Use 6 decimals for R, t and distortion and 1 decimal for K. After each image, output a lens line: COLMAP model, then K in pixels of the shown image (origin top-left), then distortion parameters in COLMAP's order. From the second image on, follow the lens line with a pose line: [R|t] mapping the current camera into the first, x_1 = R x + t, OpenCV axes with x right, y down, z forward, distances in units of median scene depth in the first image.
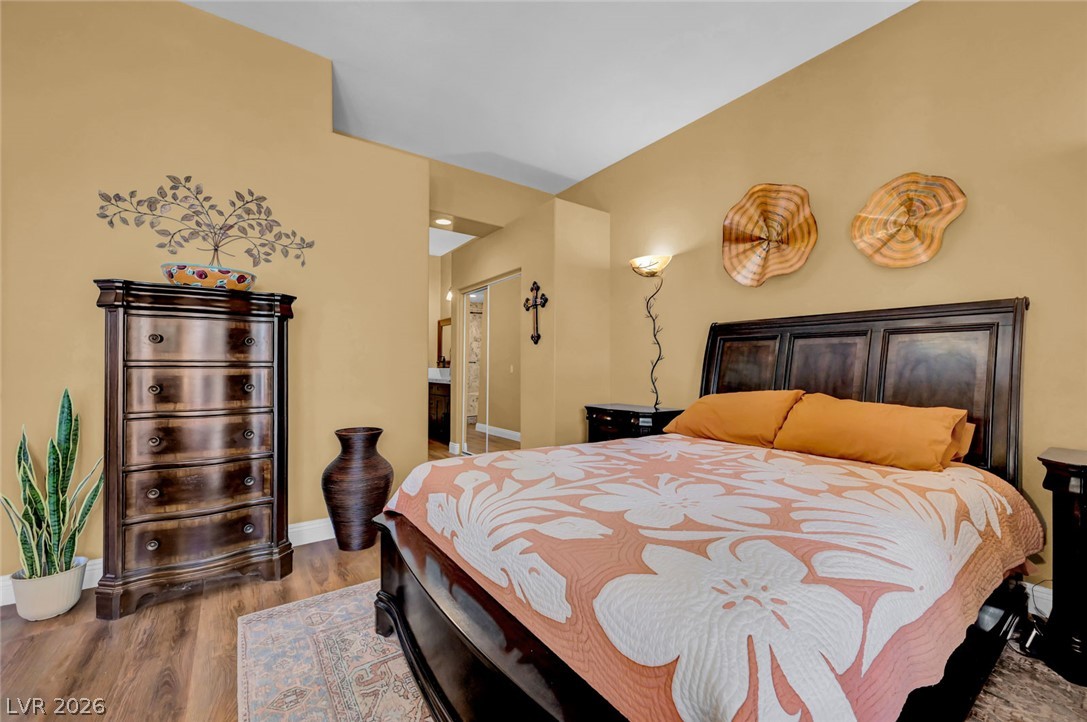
lens RADIAL K [[435.4, 0, 549.9], [0, 435.4, 364.7], [0, 0, 1]] dist [-0.001351, 0.000297]
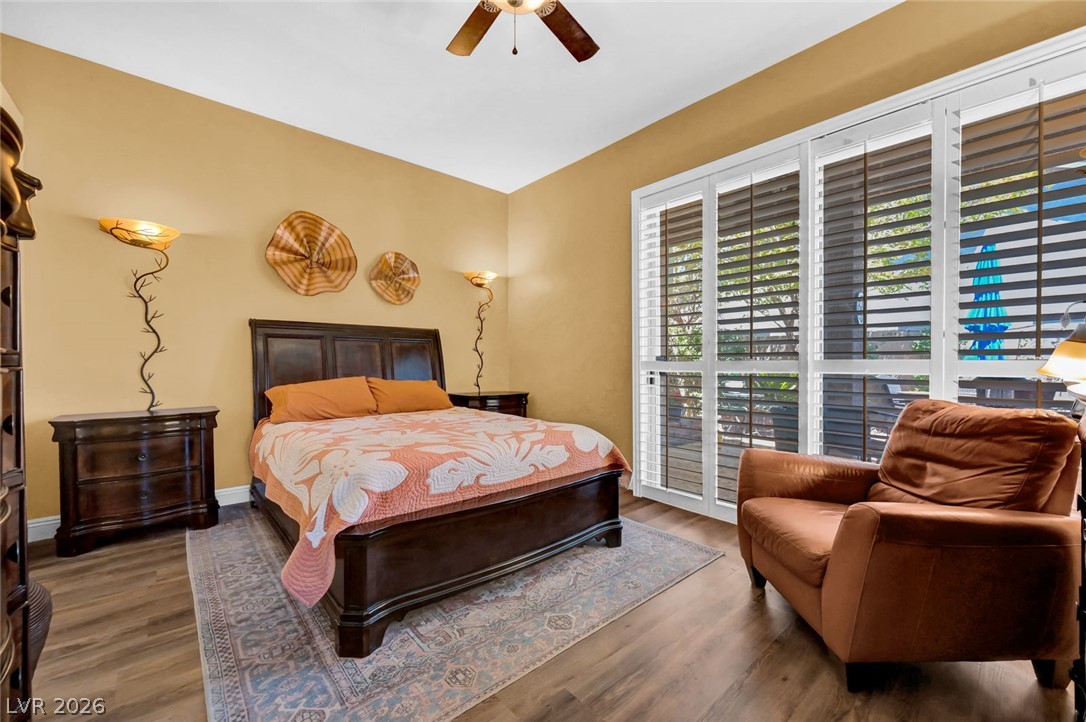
lens RADIAL K [[435.0, 0, 549.4], [0, 435.0, 364.7], [0, 0, 1]] dist [-0.001351, 0.000297]
pose [[-0.099709, -0.017337, 0.994866, -0.785442], [-0.006780, 0.999837, 0.016745, -0.007560], [-0.994994, -0.005075, -0.099811, 0.421070]]
